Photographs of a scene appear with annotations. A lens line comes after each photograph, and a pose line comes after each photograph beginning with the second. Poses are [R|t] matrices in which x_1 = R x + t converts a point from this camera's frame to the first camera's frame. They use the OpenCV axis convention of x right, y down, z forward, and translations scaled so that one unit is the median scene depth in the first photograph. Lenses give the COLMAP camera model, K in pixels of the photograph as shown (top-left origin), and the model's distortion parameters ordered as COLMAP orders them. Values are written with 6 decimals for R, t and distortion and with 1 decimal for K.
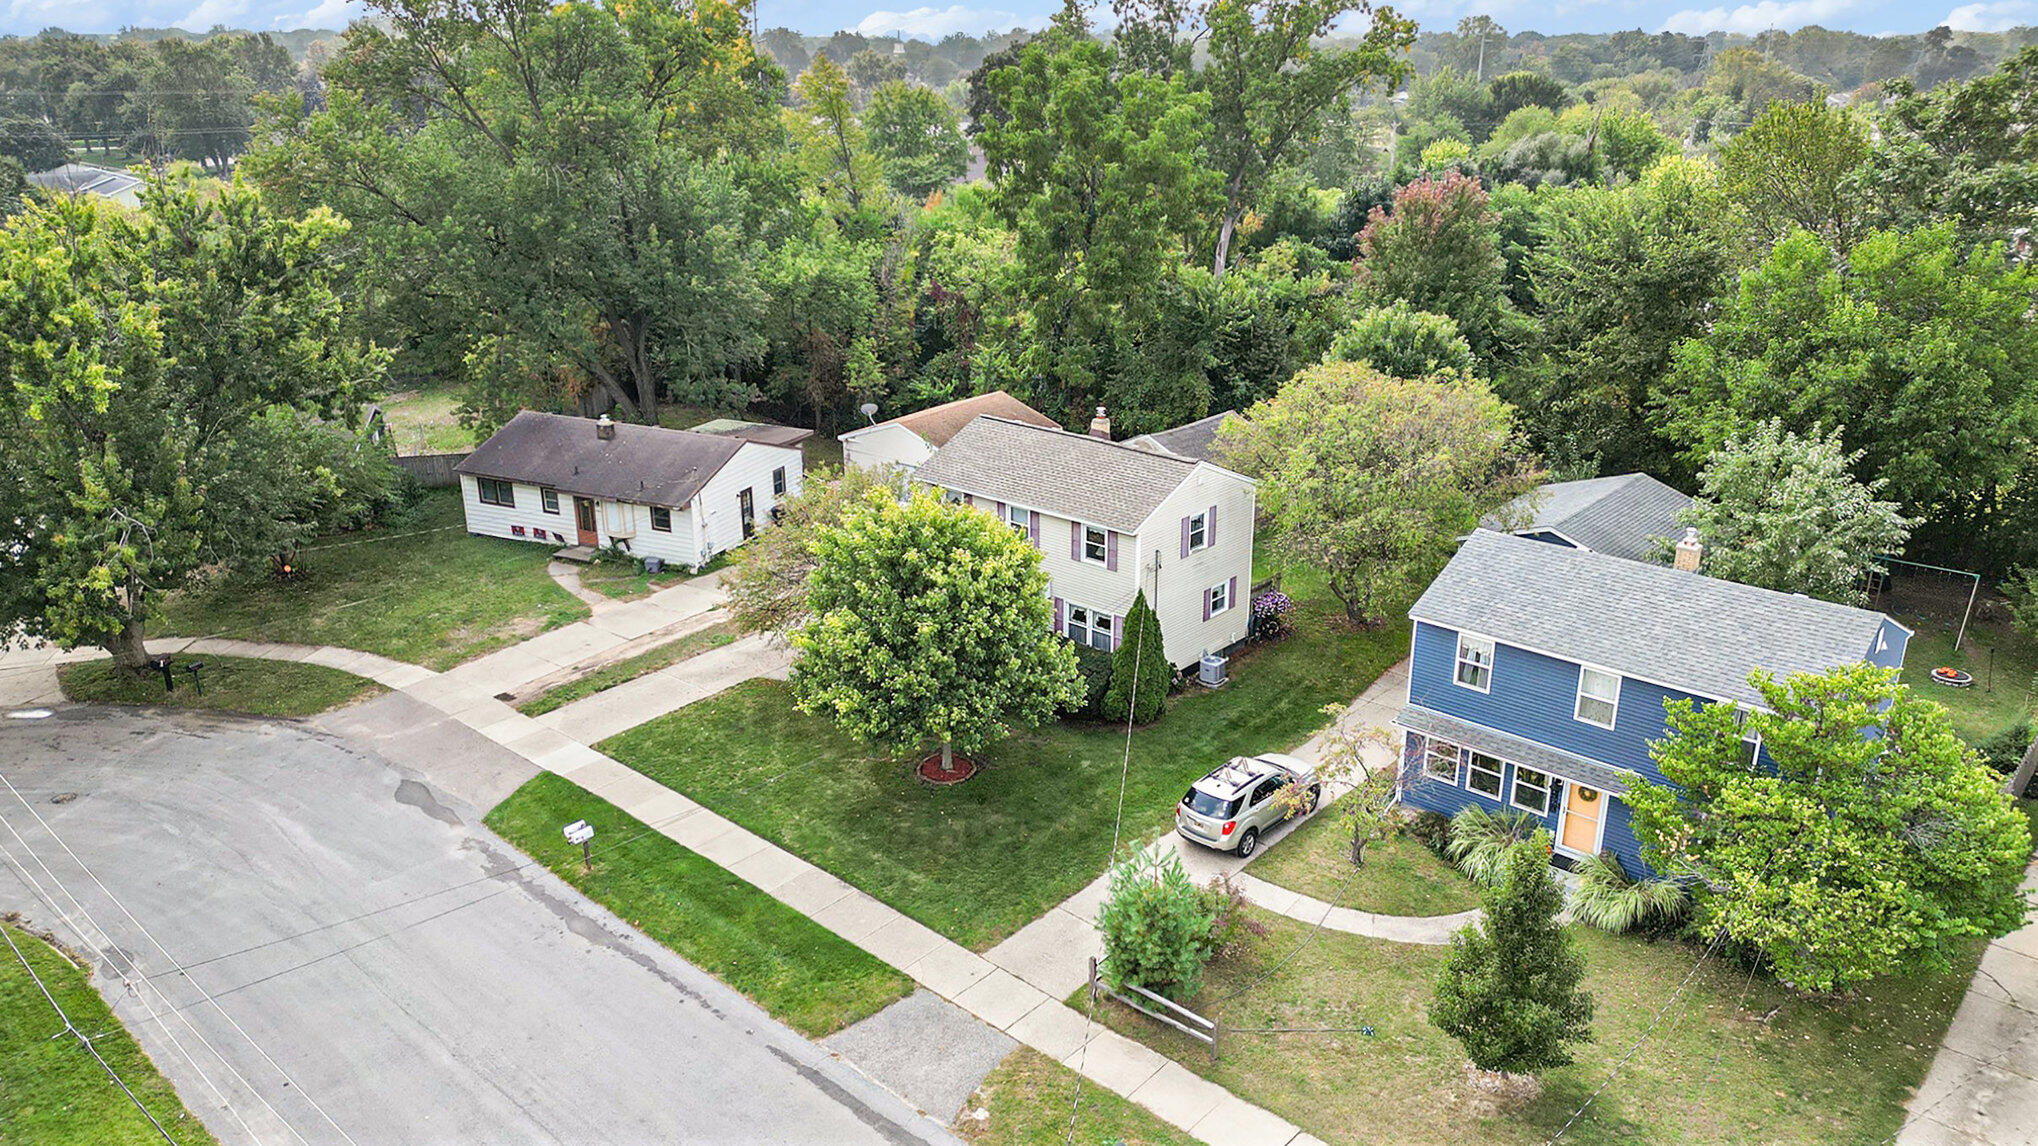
lens RADIAL K [[1466.5, 0, 1019.0], [0, 1466.5, 573.0], [0, 0, 1]] dist [0.104721, -0.119664]
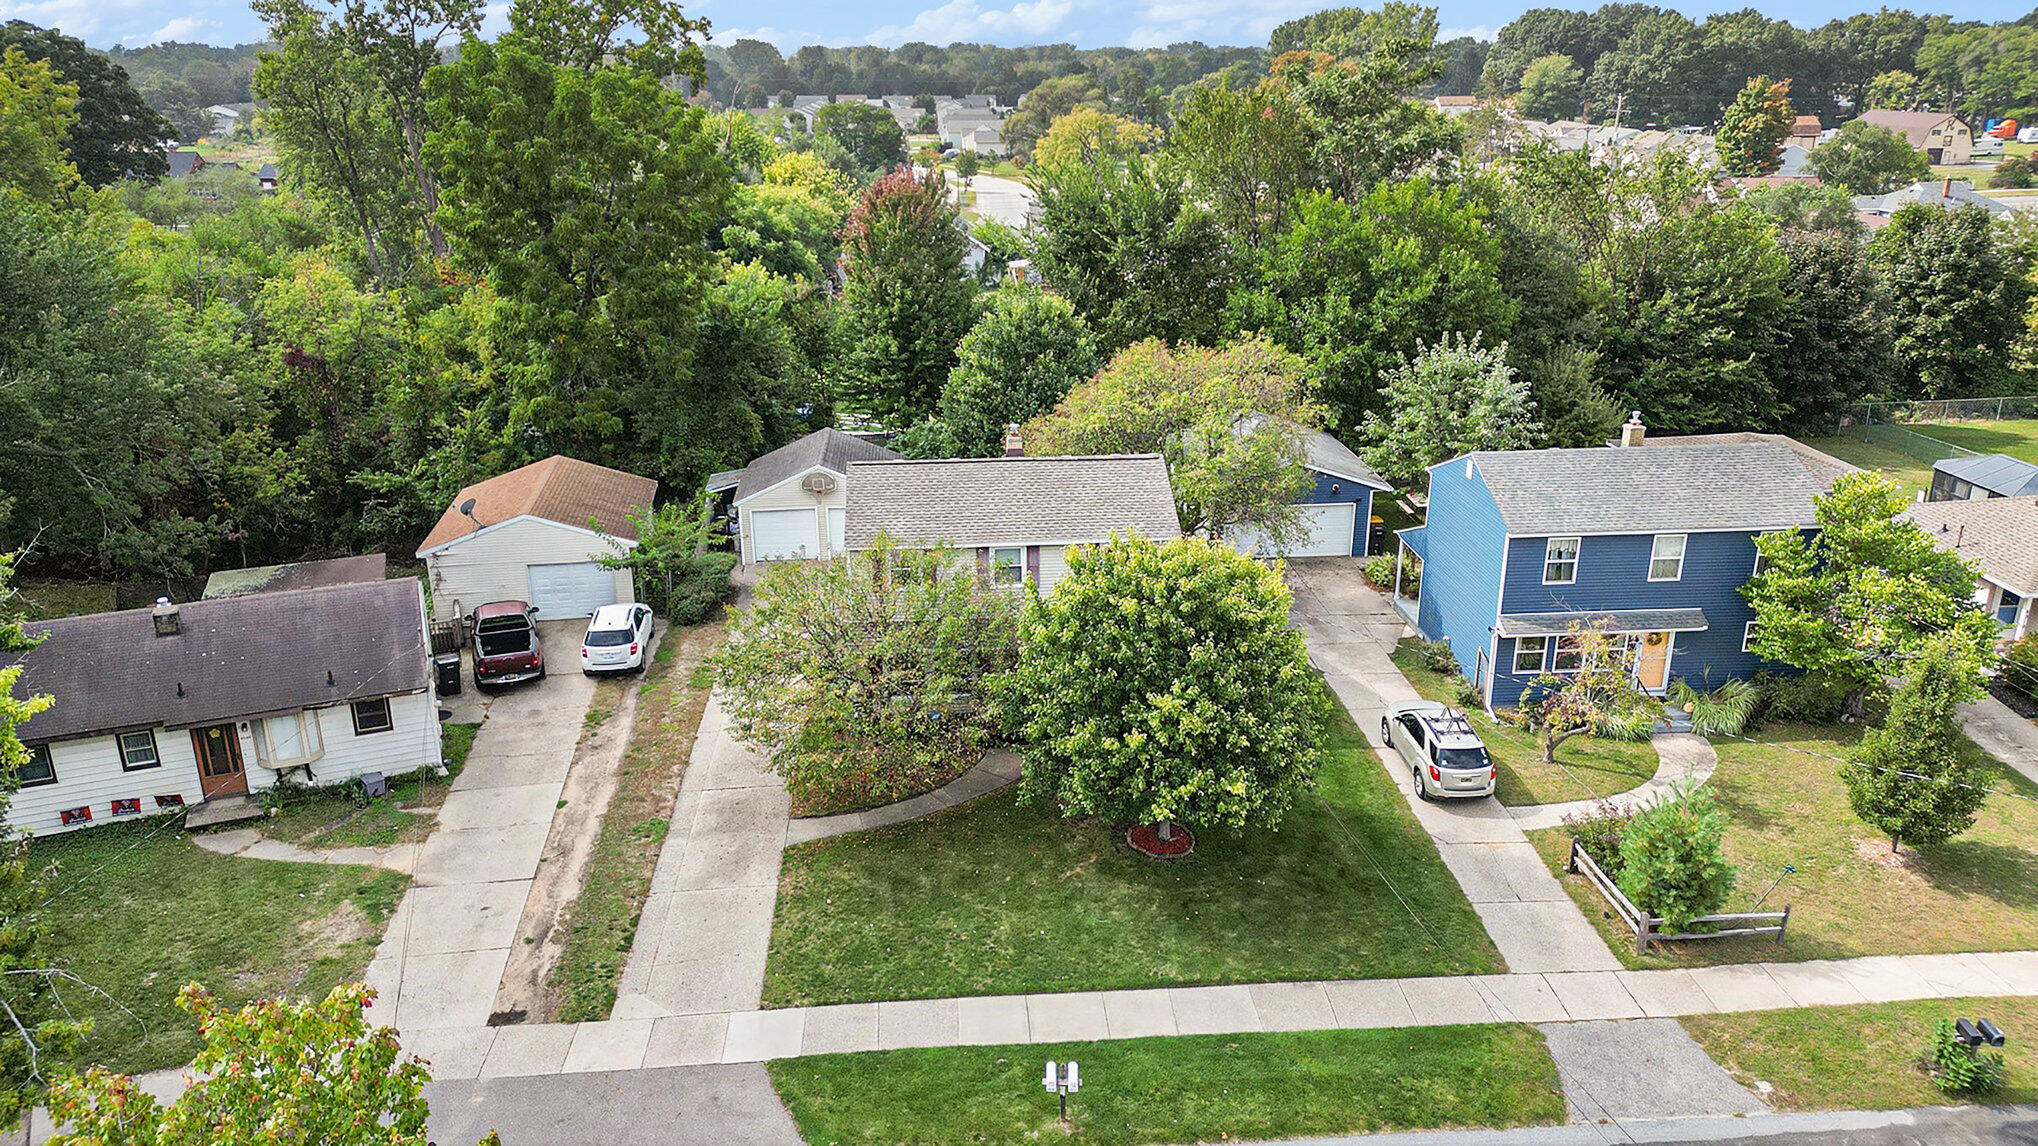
lens RADIAL K [[1406.2, 0, 1019.0], [0, 1406.2, 573.0], [0, 0, 1]] dist [0.055425, -0.030434]
pose [[0.687613, -0.243370, 0.684075, -0.488440], [0.247277, 0.964324, 0.094517, -0.091934], [-0.682673, 0.104165, 0.723262, 0.323452]]
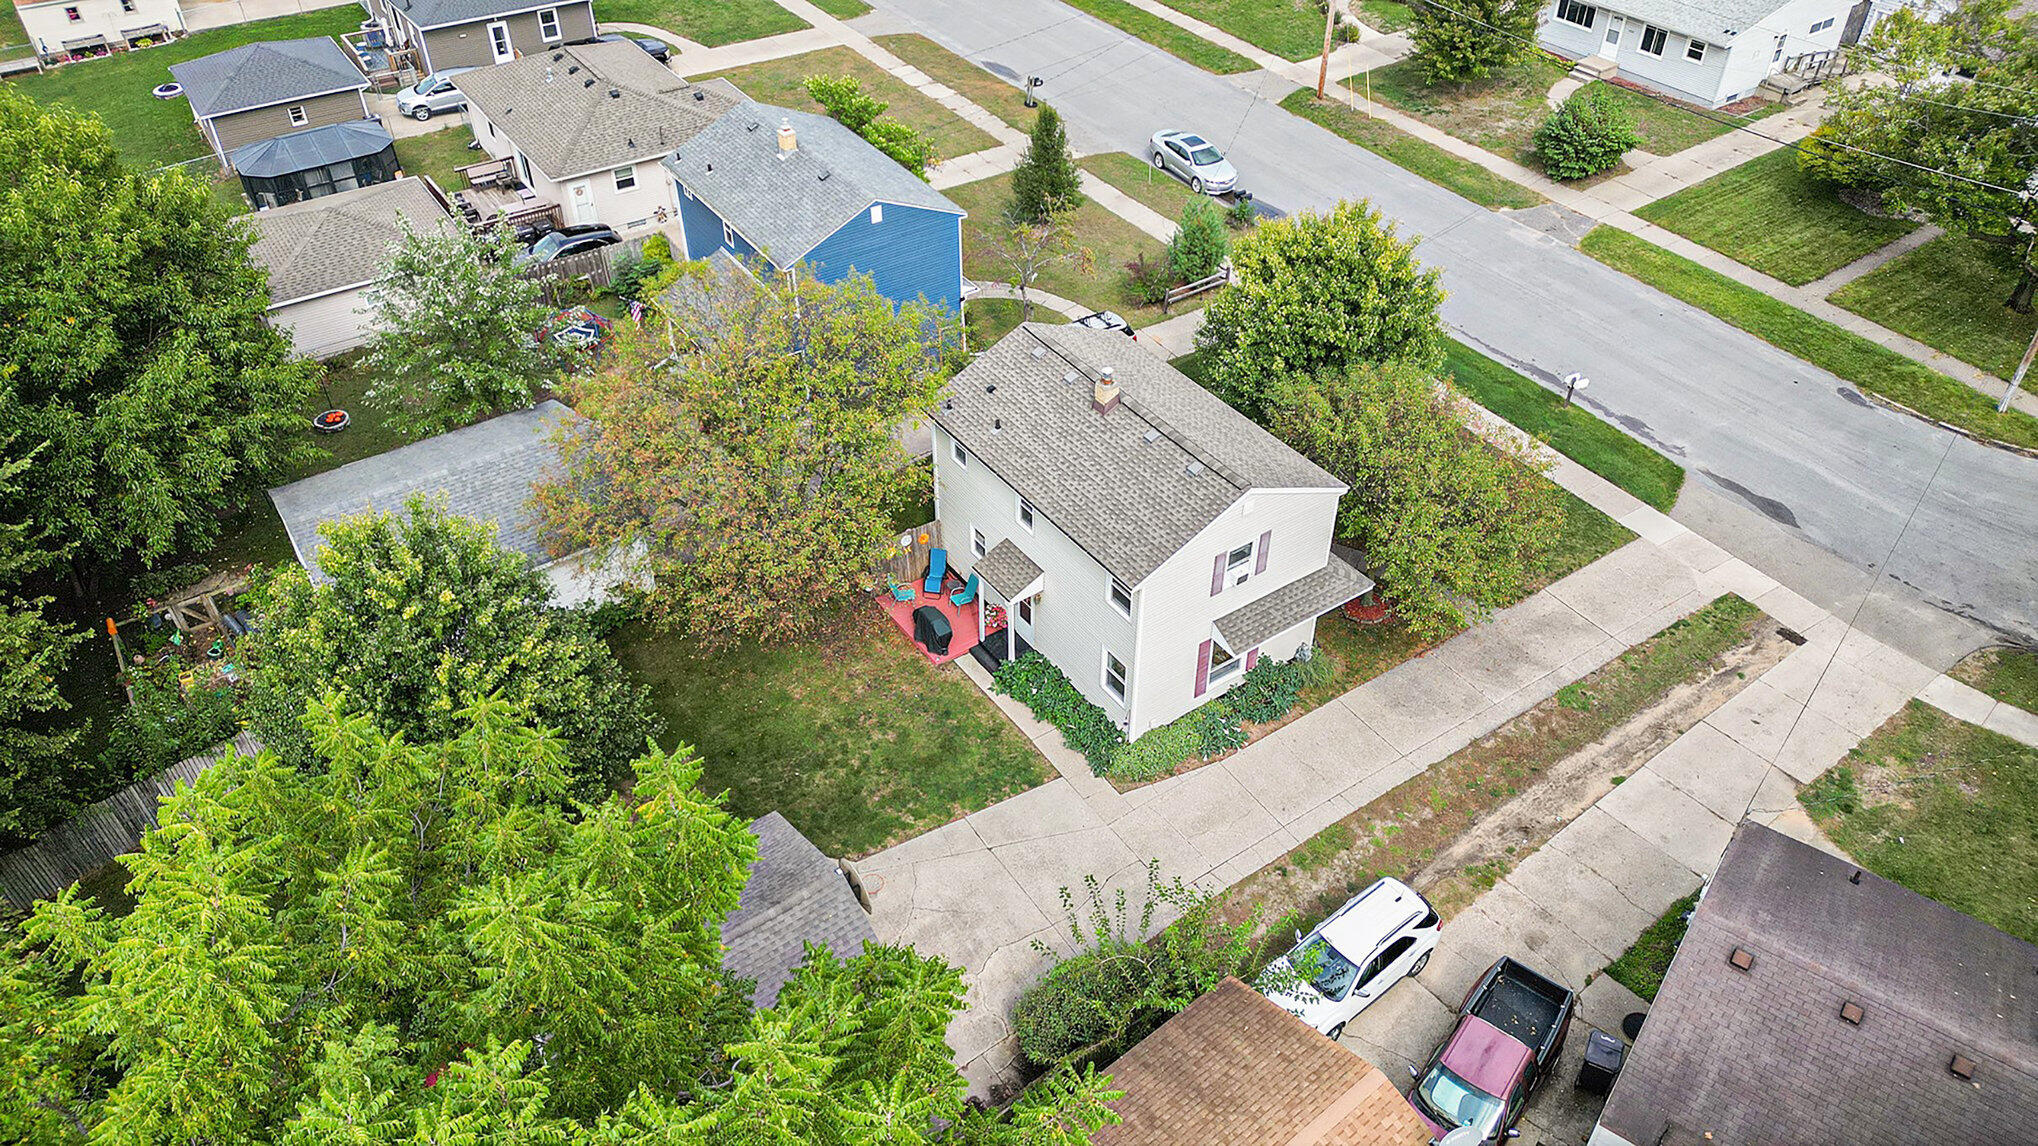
lens RADIAL K [[1412.4, 0, 1019.0], [0, 1412.4, 573.0], [0, 0, 1]] dist [0.094599, -0.079913]
pose [[-0.973455, -0.135120, 0.184739, -0.044130], [0.092706, 0.505200, 0.858008, -0.614195], [-0.209264, 0.852359, -0.479263, 1.264330]]
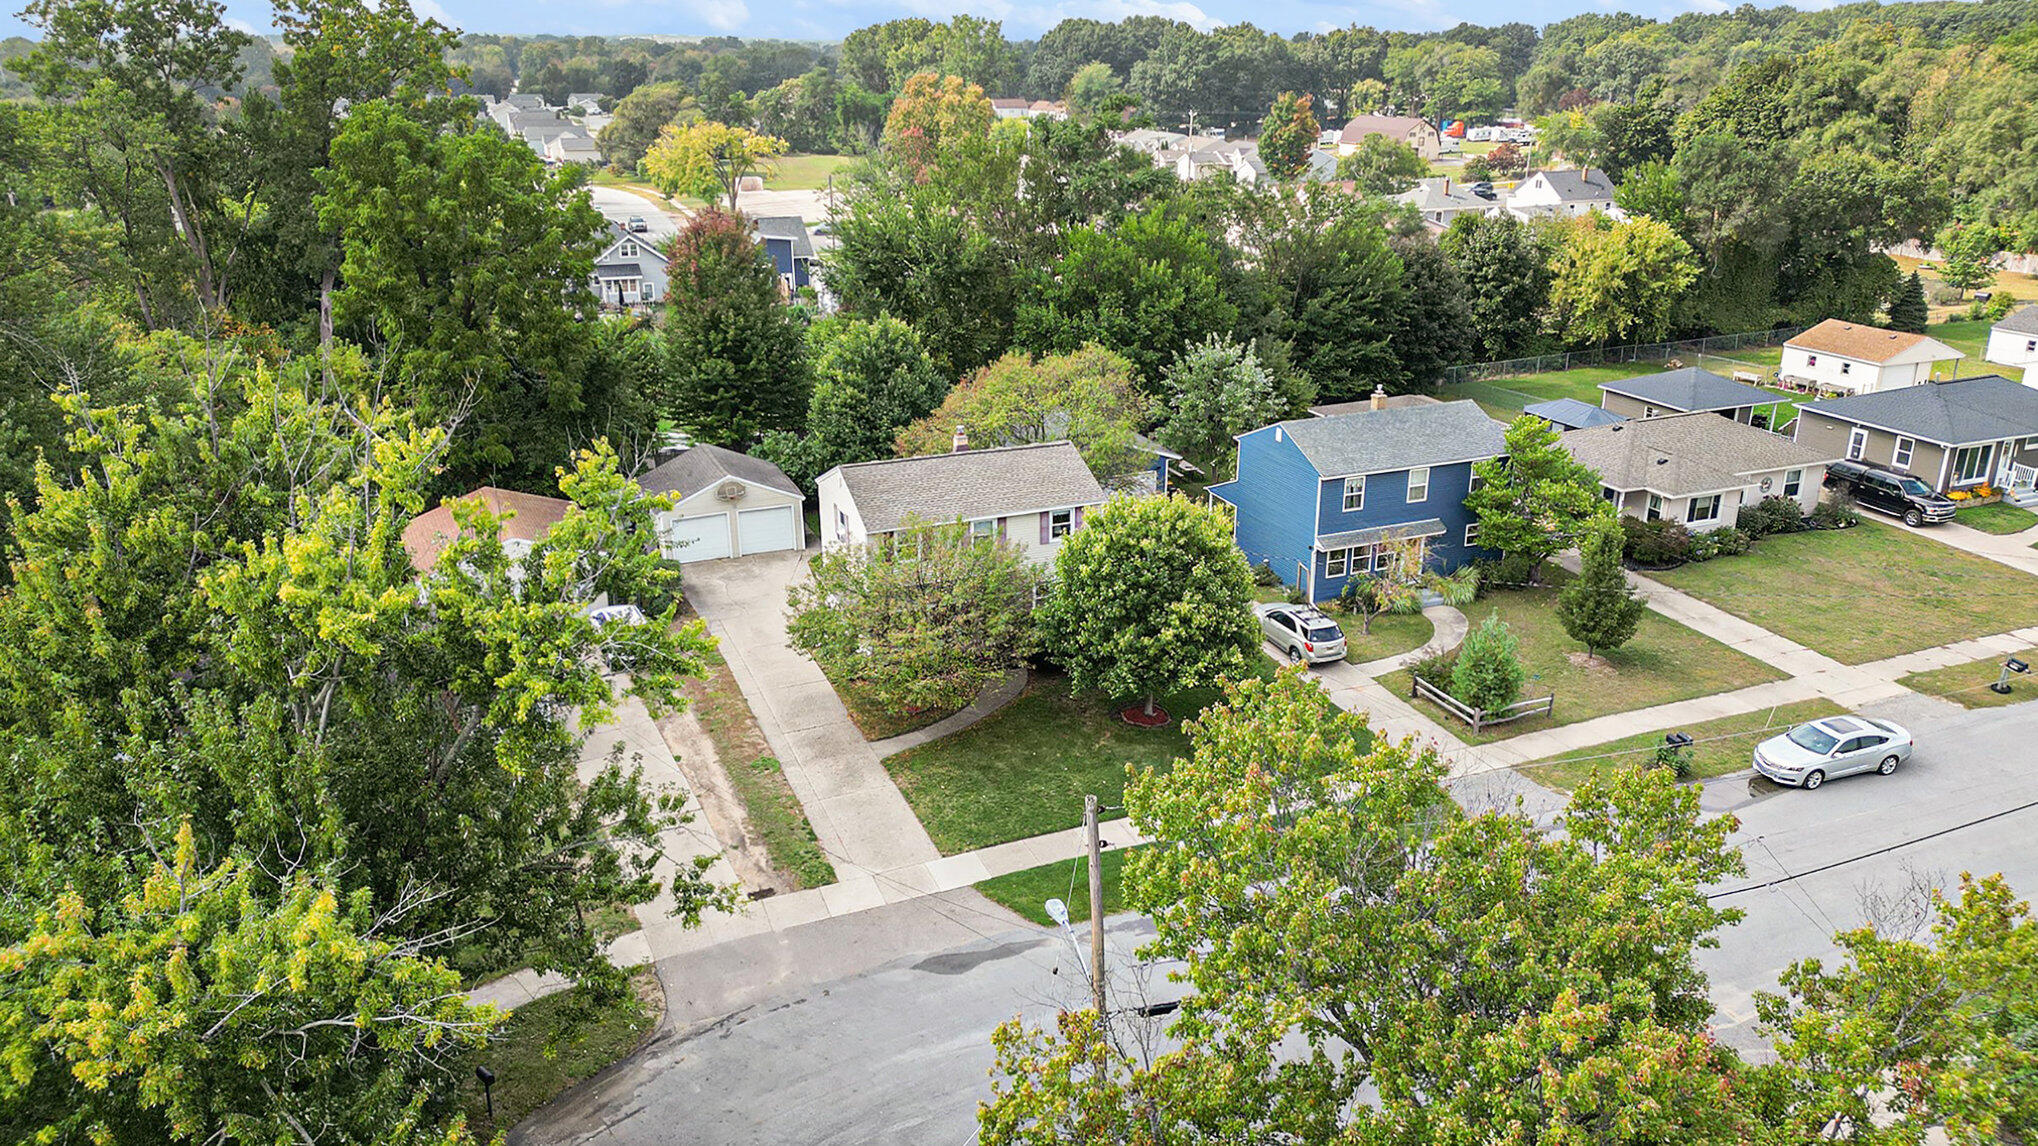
lens RADIAL K [[1412.4, 0, 1019.0], [0, 1412.4, 573.0], [0, 0, 1]] dist [0.094599, -0.079913]
pose [[0.429423, -0.304196, 0.850330, -0.797000], [0.306491, 0.934772, 0.179623, -0.166472], [-0.849505, 0.183484, 0.494646, 0.365769]]
